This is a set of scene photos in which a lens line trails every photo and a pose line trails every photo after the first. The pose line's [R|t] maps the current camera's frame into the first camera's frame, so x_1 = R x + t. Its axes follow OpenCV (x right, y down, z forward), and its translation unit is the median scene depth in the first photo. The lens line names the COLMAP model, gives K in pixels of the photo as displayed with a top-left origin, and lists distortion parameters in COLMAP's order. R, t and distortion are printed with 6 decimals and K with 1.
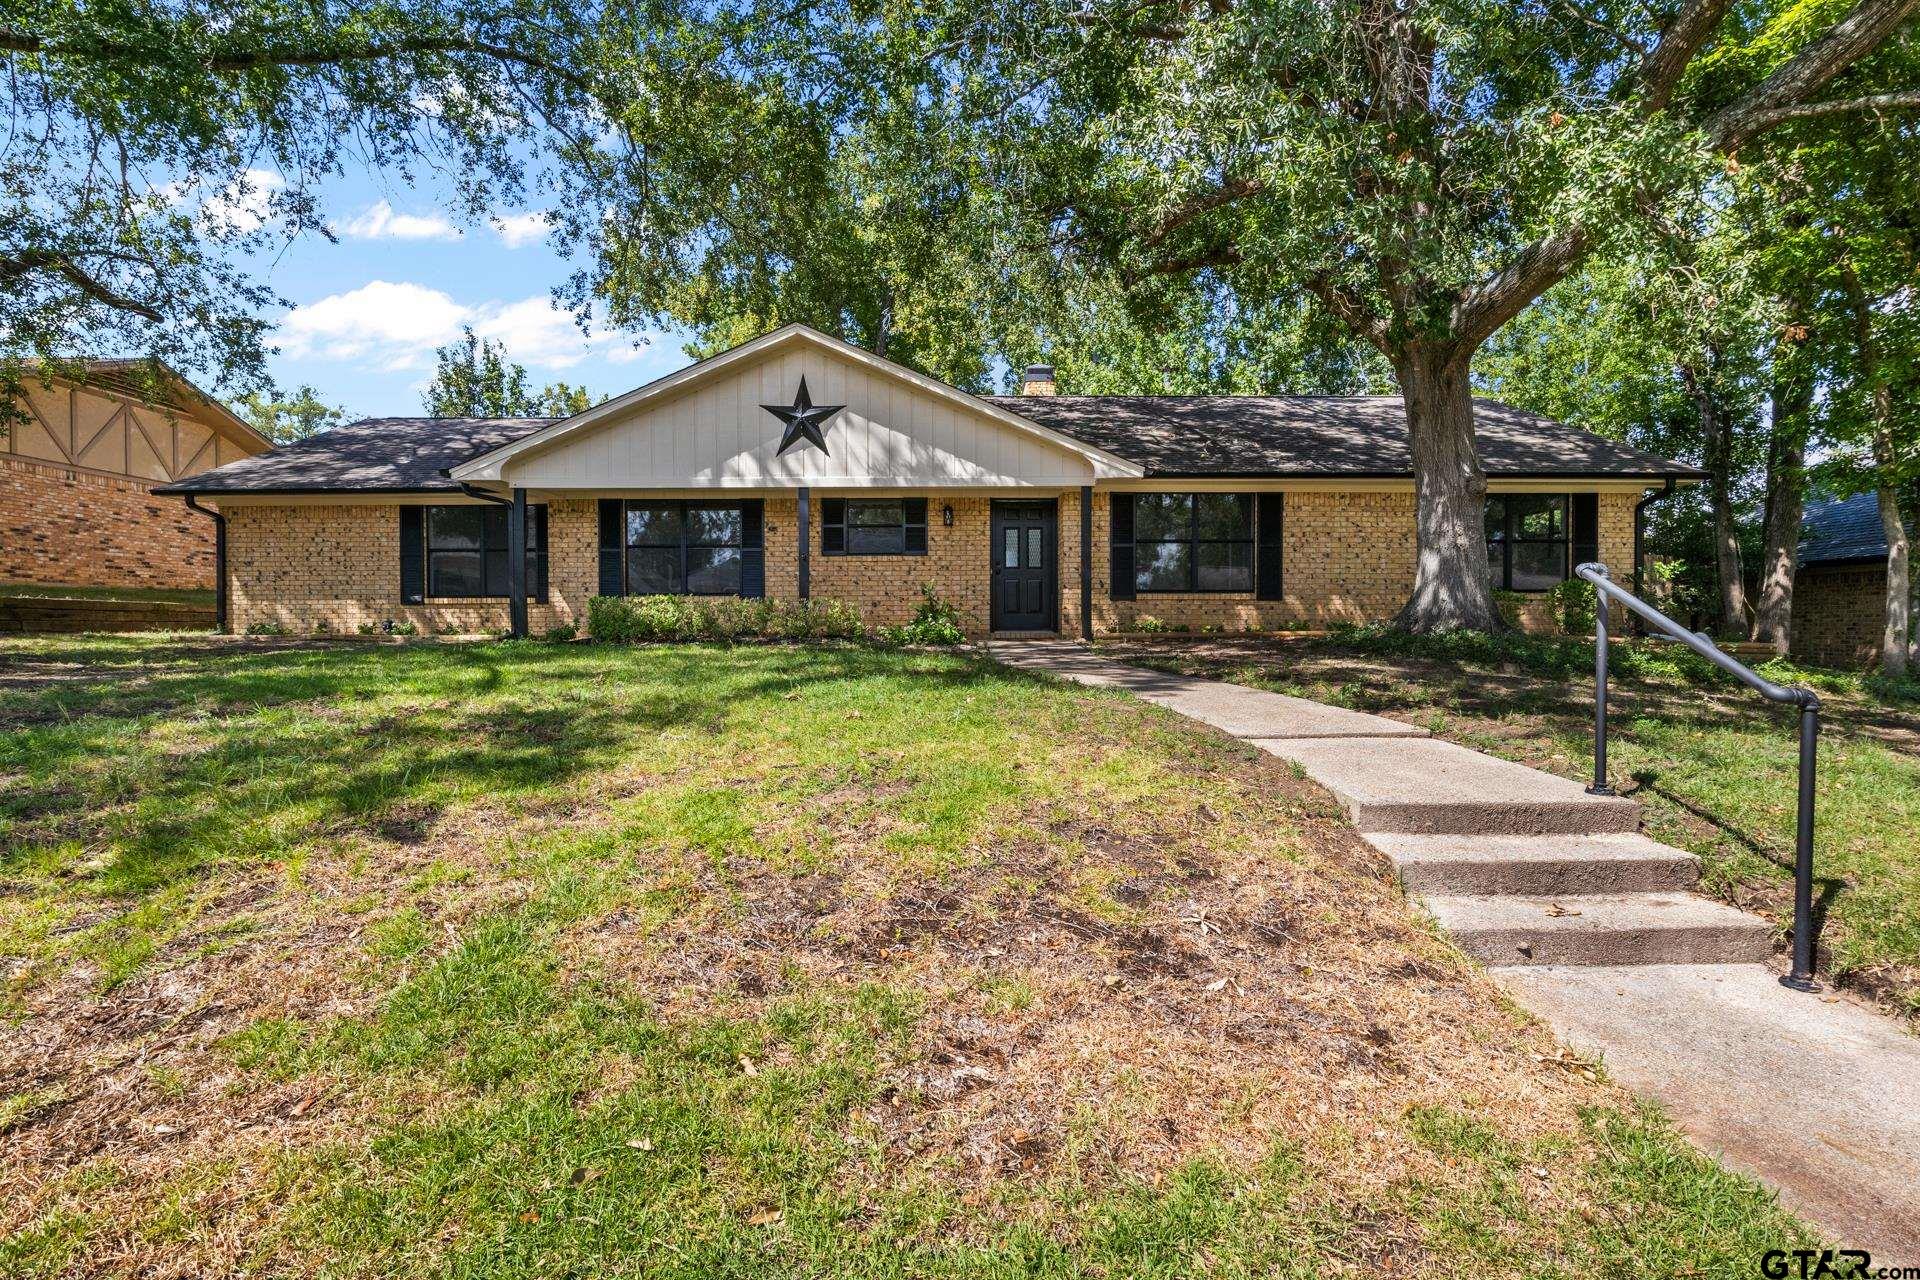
lens RADIAL K [[990.4, 0, 960.0], [0, 990.4, 640.0], [0, 0, 1]] dist [-0.000844, -0.000009]
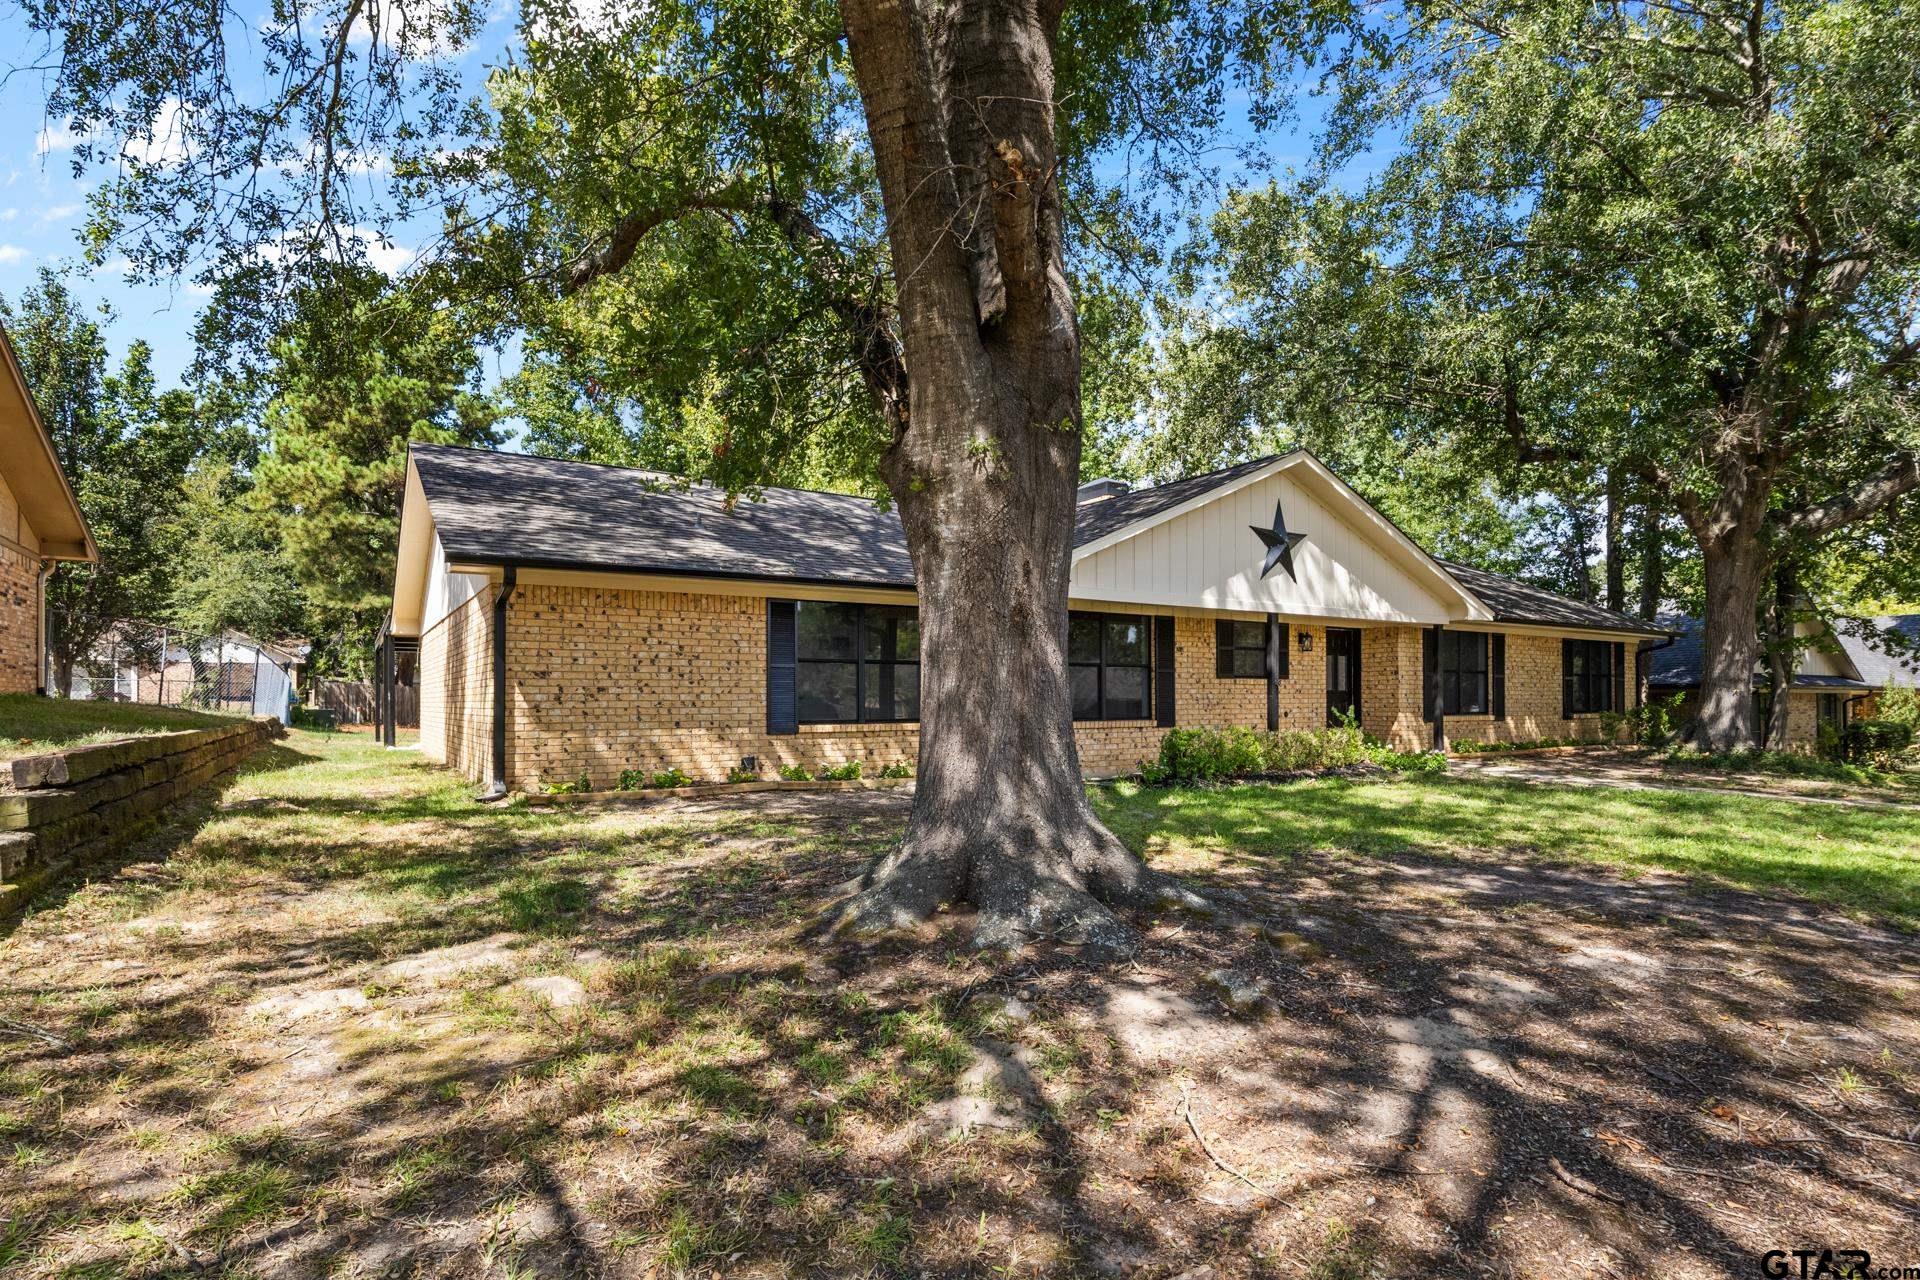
lens RADIAL K [[990.4, 0, 960.0], [0, 990.4, 640.0], [0, 0, 1]] dist [-0.000844, -0.000009]
pose [[0.833383, 0.035116, 0.551580, -0.906594], [0.003919, 0.997579, -0.069432, -0.057440], [-0.552682, 0.060025, 0.831227, 0.340527]]
